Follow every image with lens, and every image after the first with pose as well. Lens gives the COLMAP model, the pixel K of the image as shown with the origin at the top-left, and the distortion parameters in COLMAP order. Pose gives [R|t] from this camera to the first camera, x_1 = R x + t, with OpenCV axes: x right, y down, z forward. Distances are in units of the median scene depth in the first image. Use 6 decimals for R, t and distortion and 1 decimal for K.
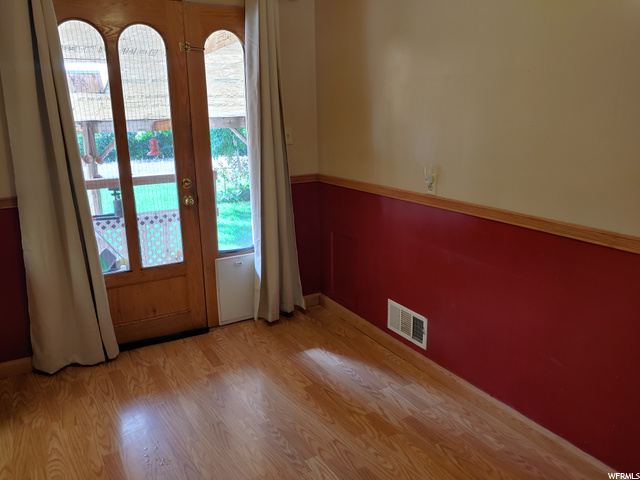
lens RADIAL K [[506.9, 0, 320.0], [0, 506.9, 240.0], [0, 0, 1]] dist [-0.027033, 0.004945]
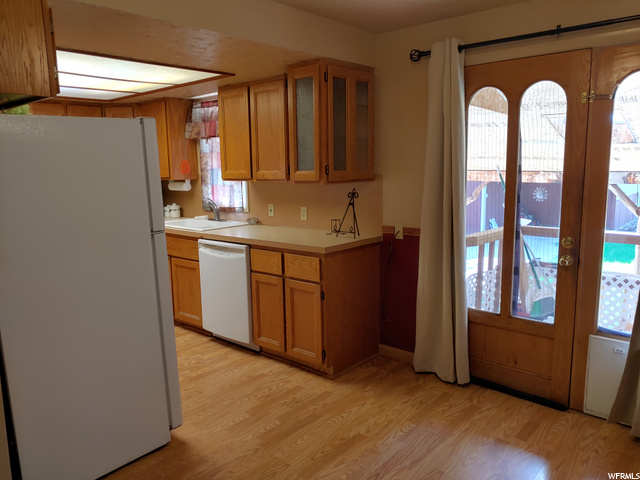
lens RADIAL K [[504.9, 0, 320.0], [0, 504.9, 240.0], [0, 0, 1]] dist [0.008180, 0.008716]
pose [[0.309503, 0.151661, -0.938726, 0.492075], [-0.233394, 0.969117, 0.079620, -0.089172], [0.921811, 0.194450, 0.335341, 0.288314]]
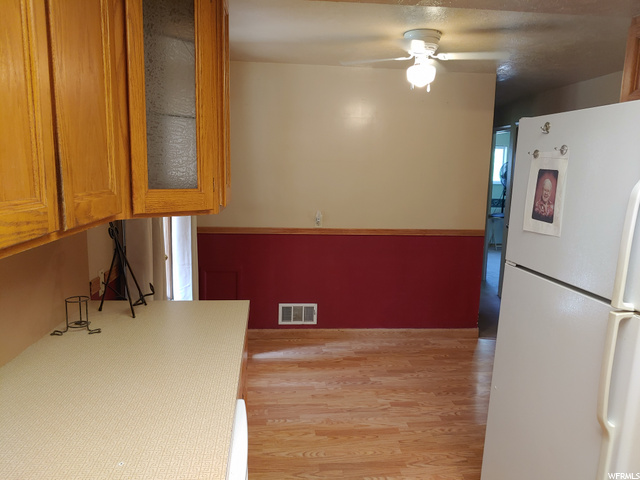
lens RADIAL K [[493.0, 0, 320.0], [0, 493.0, 240.0], [0, 0, 1]] dist [0.061285, -0.196871]
pose [[0.418634, -0.098557, 0.902791, -1.148035], [0.203719, 0.978951, 0.012405, -0.061239], [-0.885011, 0.178723, 0.429900, 0.256569]]
